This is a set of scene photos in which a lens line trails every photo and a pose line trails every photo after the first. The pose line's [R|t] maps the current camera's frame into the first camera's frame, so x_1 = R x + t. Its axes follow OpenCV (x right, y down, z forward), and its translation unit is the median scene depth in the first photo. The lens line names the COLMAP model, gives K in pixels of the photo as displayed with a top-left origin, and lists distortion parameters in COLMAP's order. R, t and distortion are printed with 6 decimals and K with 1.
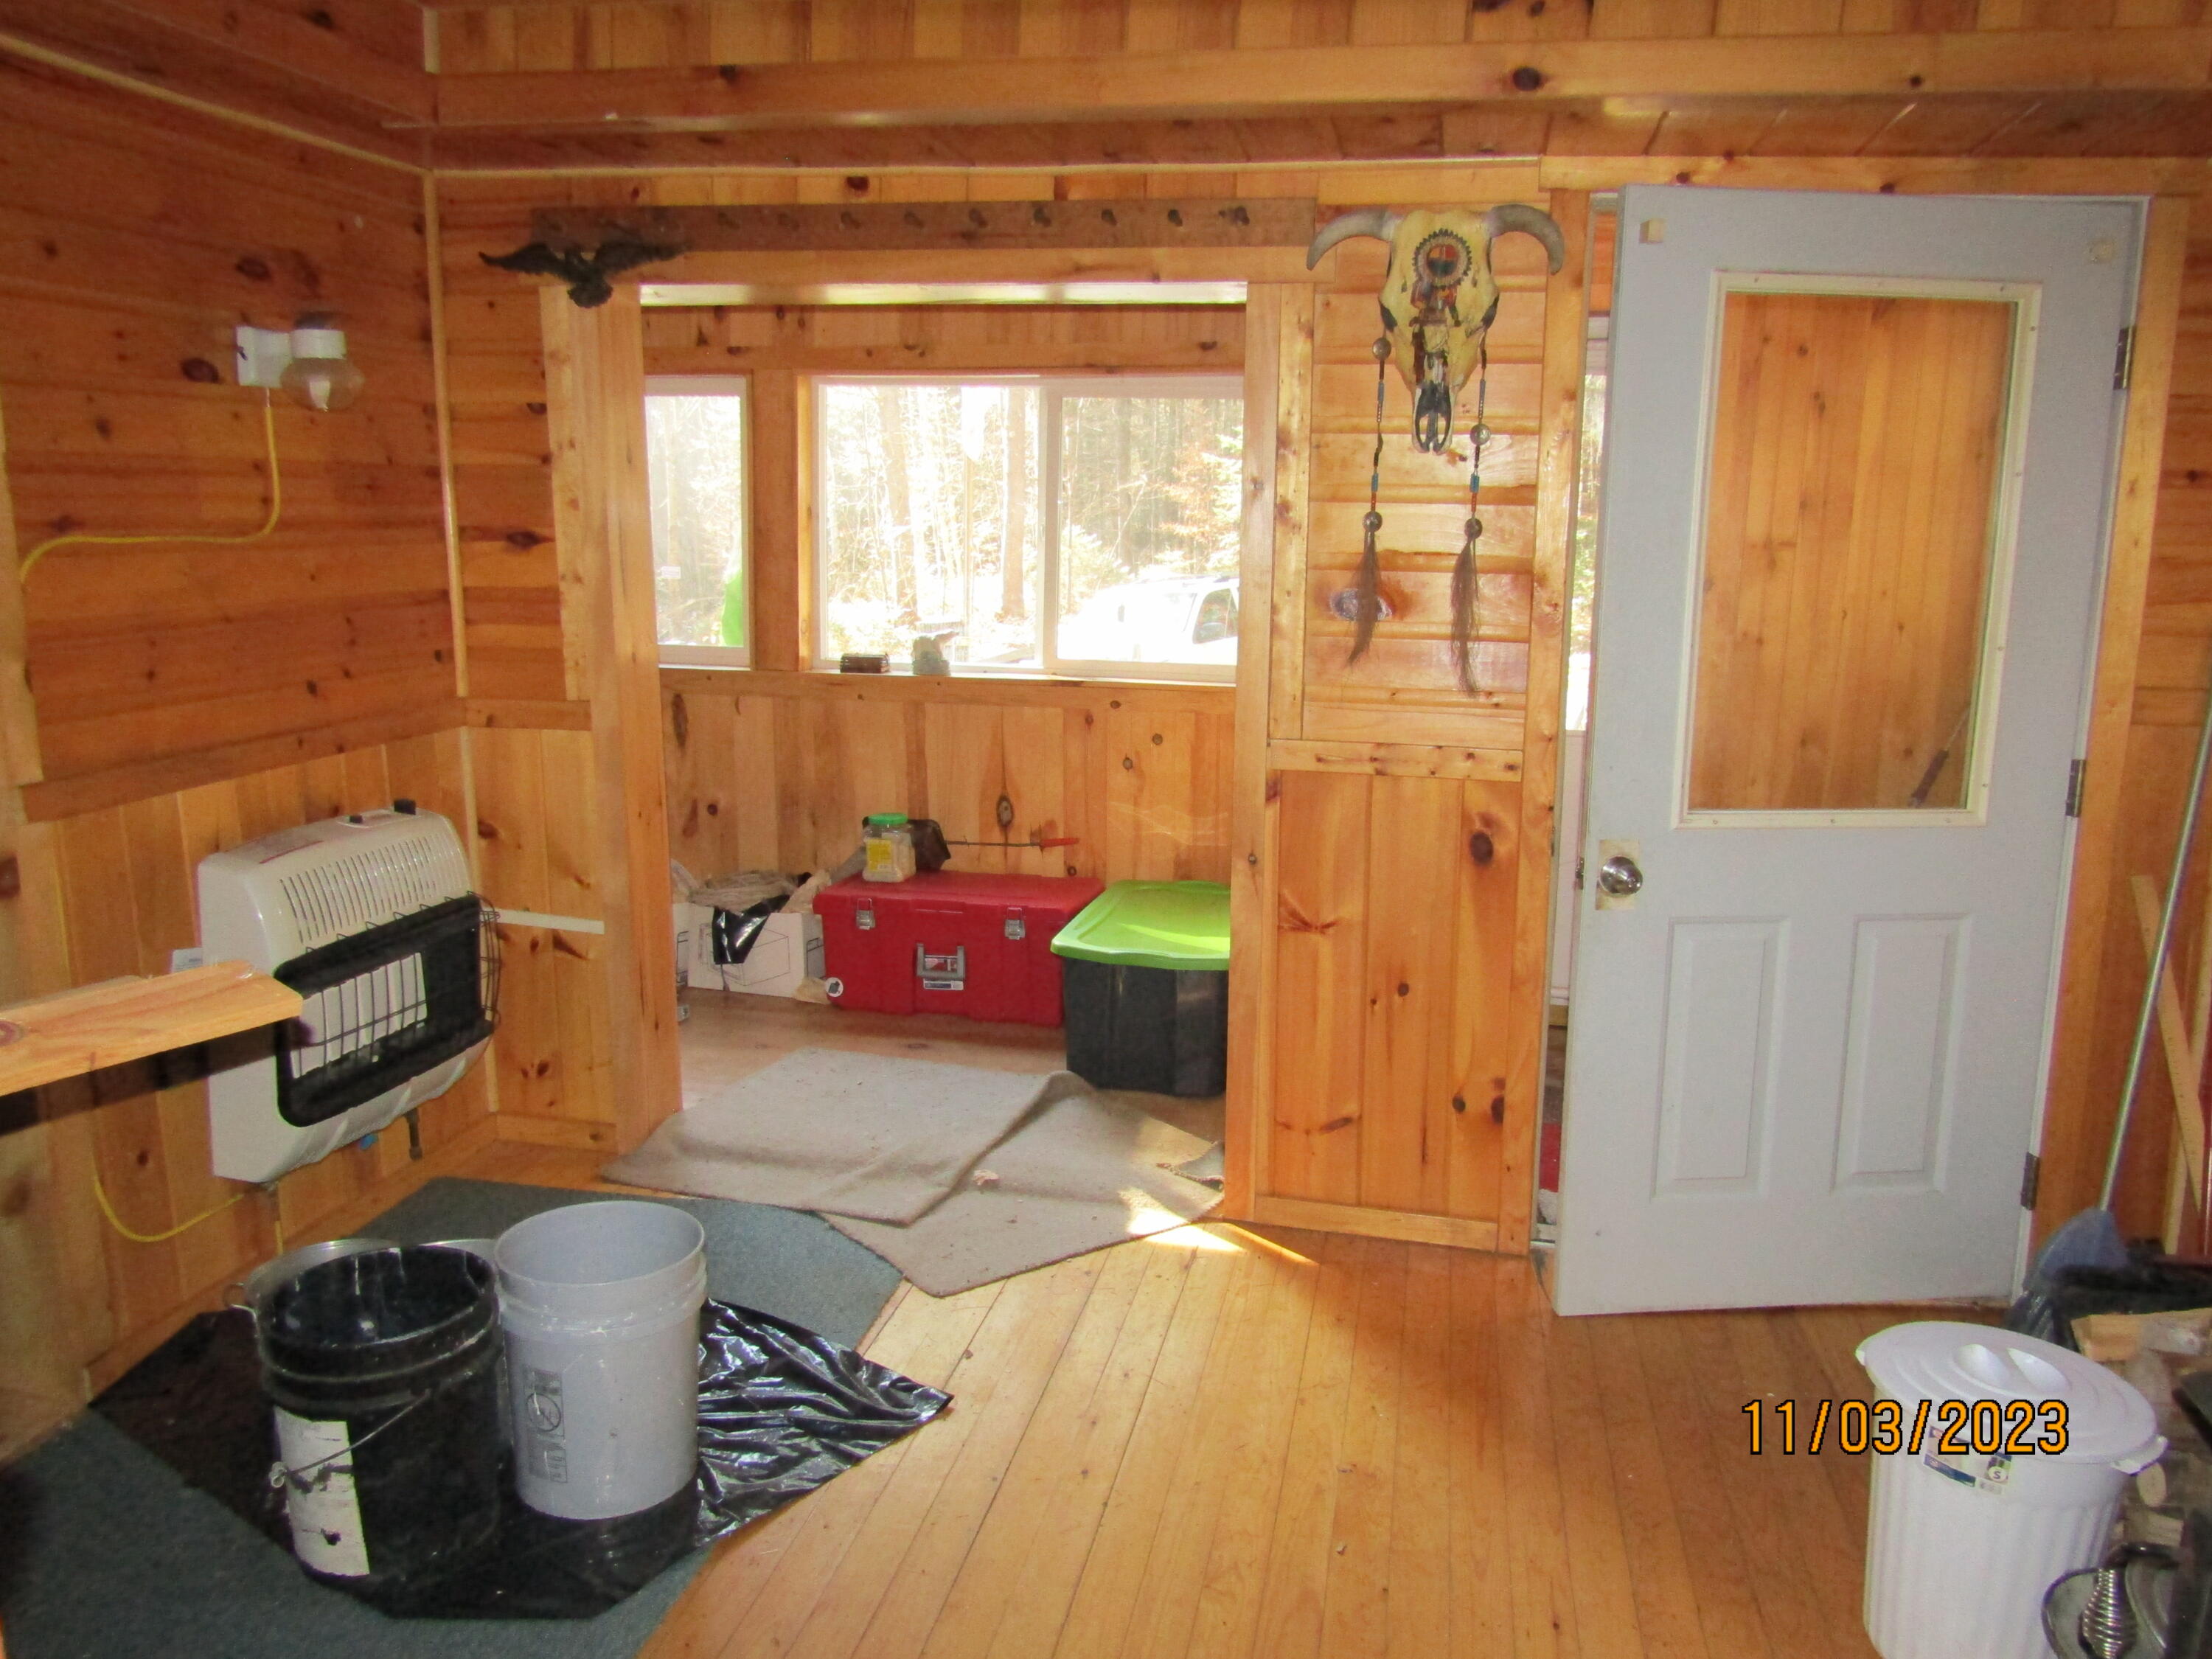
lens RADIAL K [[1670.7, 0, 1083.7], [0, 1670.7, 834.2], [0, 0, 1]] dist [-0.031548, 0.006929]
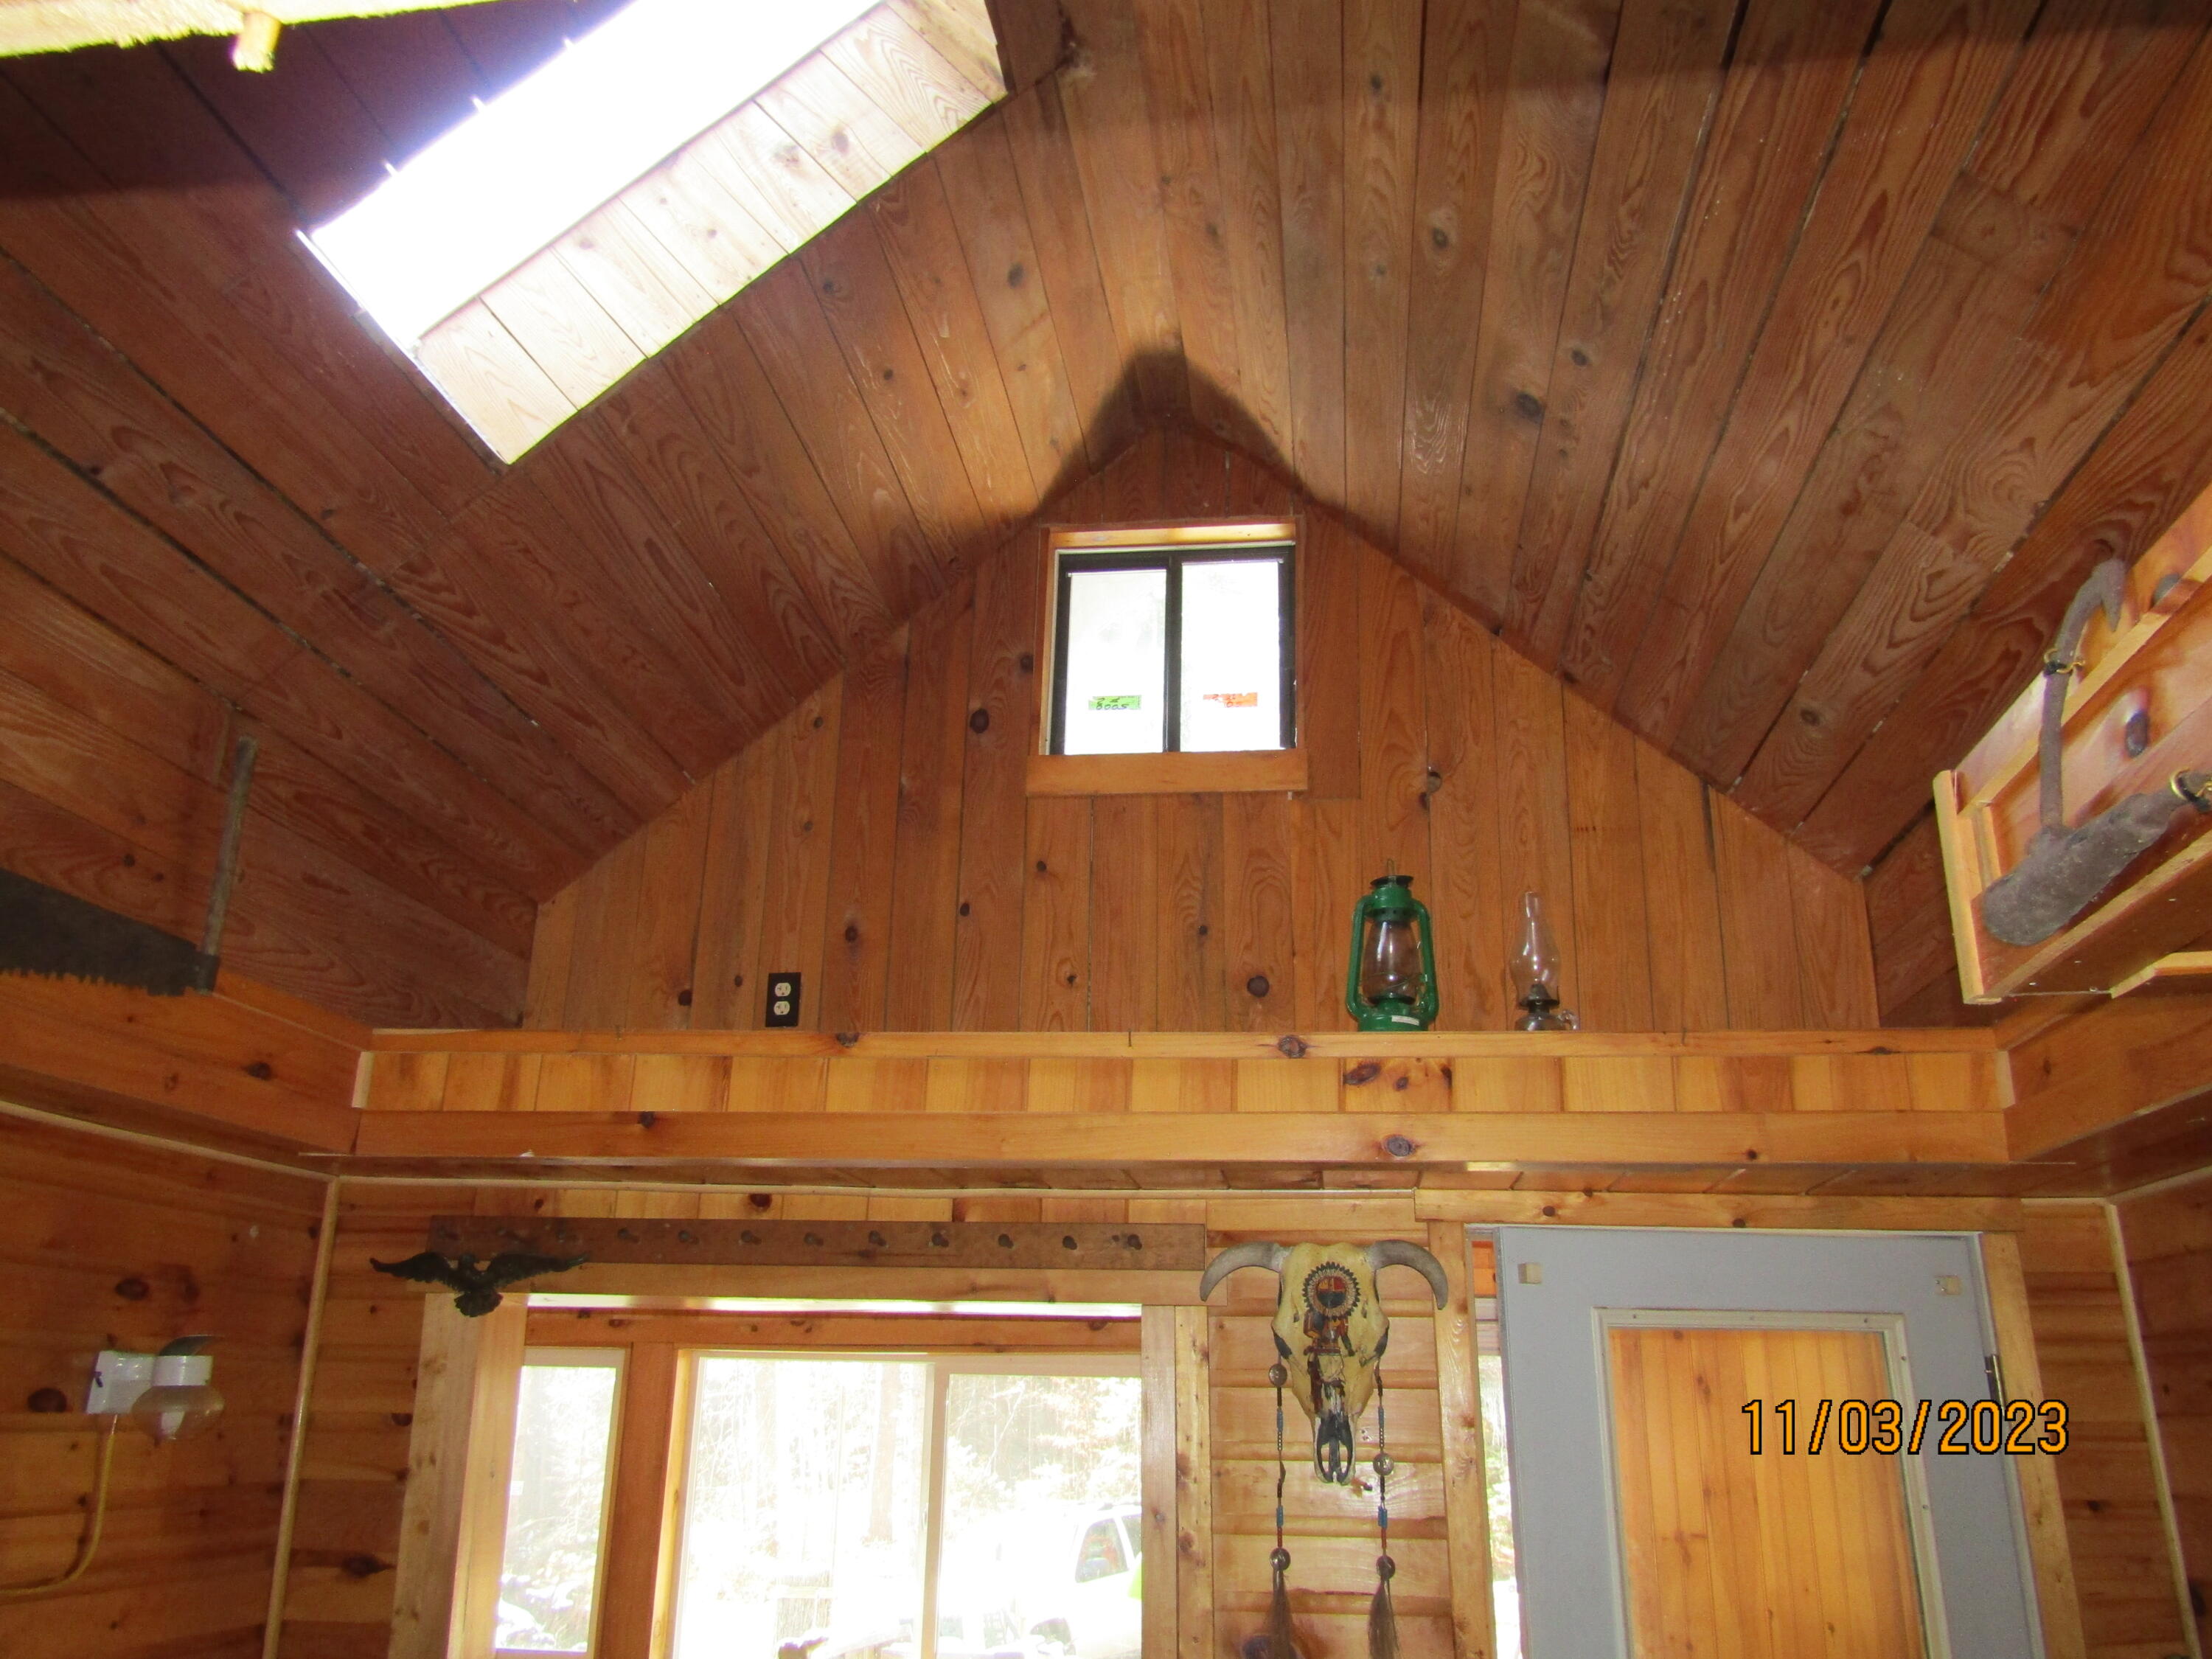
lens RADIAL K [[1670.7, 0, 1087.1], [0, 1670.7, 826.5], [0, 0, 1]] dist [-0.031548, 0.006929]
pose [[0.997289, 0.022898, 0.069925, -0.012394], [0.015451, 0.863977, -0.503293, -0.071967], [-0.071938, 0.503010, 0.861282, -0.019091]]
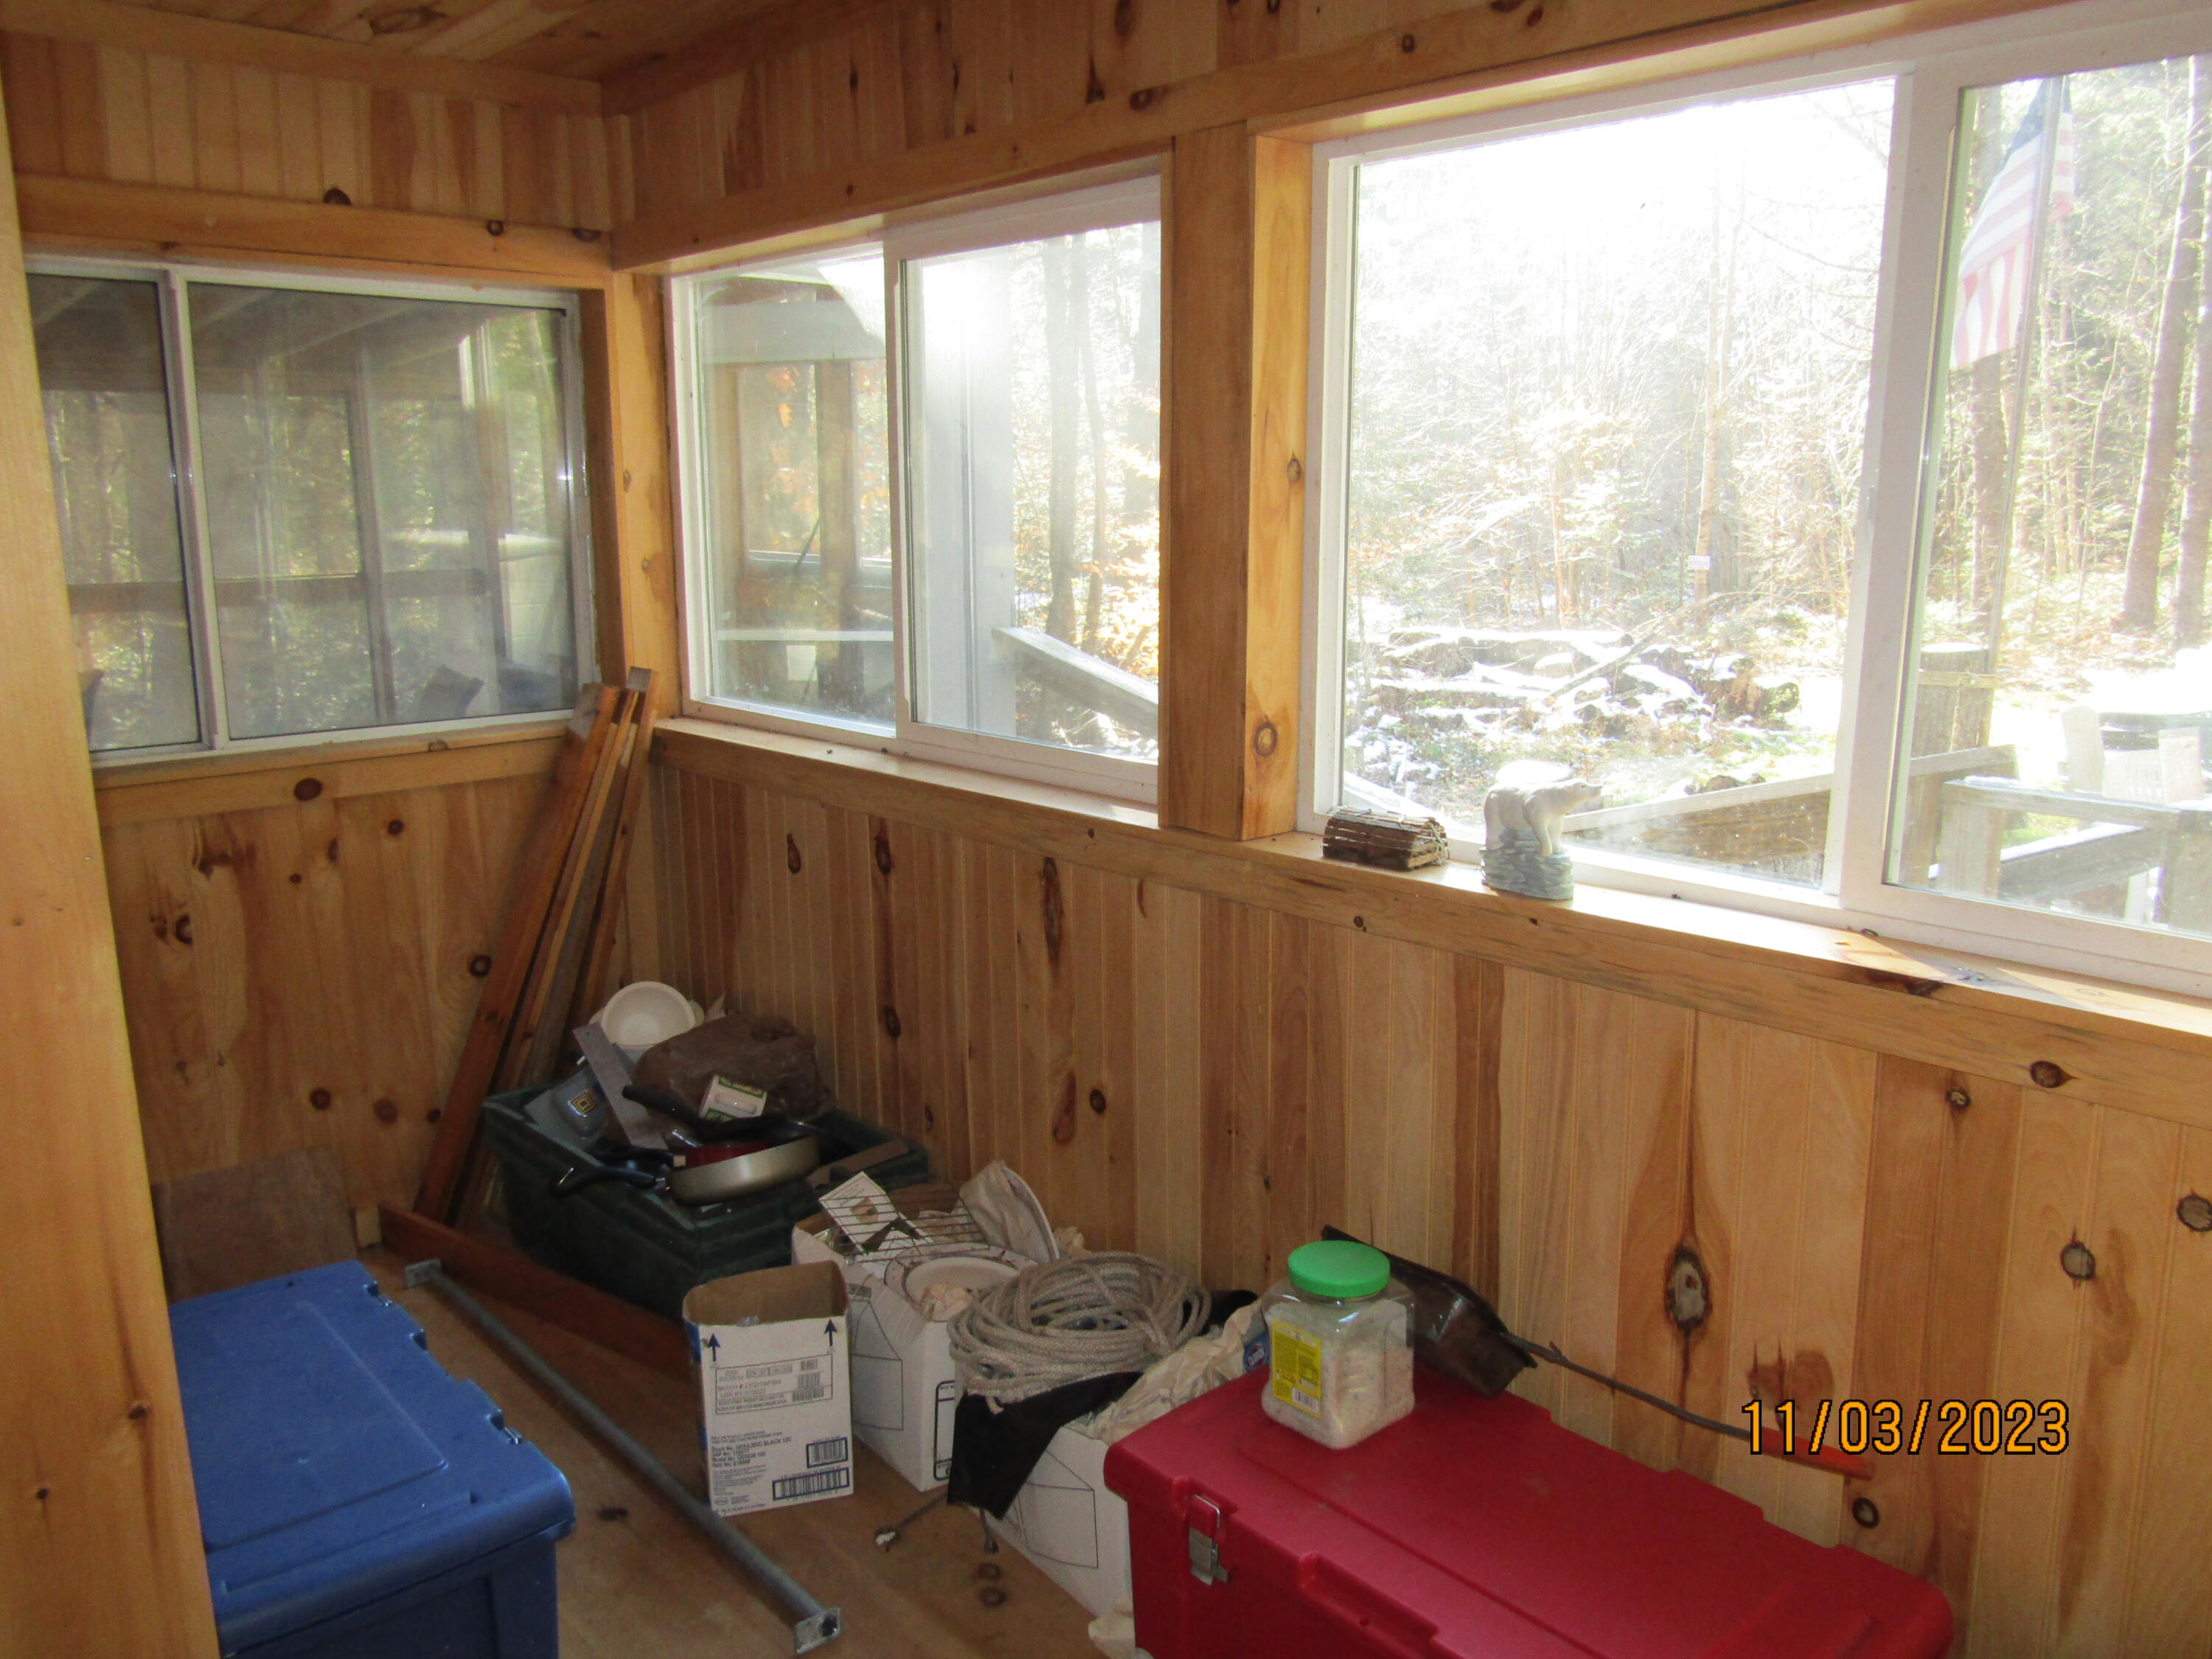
lens RADIAL K [[1670.7, 0, 1102.4], [0, 1670.7, 822.2], [0, 0, 1]] dist [-0.031548, 0.006929]
pose [[0.819747, 0.093417, -0.565055, 0.067004], [-0.092609, 0.995245, 0.030186, -0.180058], [0.565188, 0.027584, 0.824501, 1.002122]]
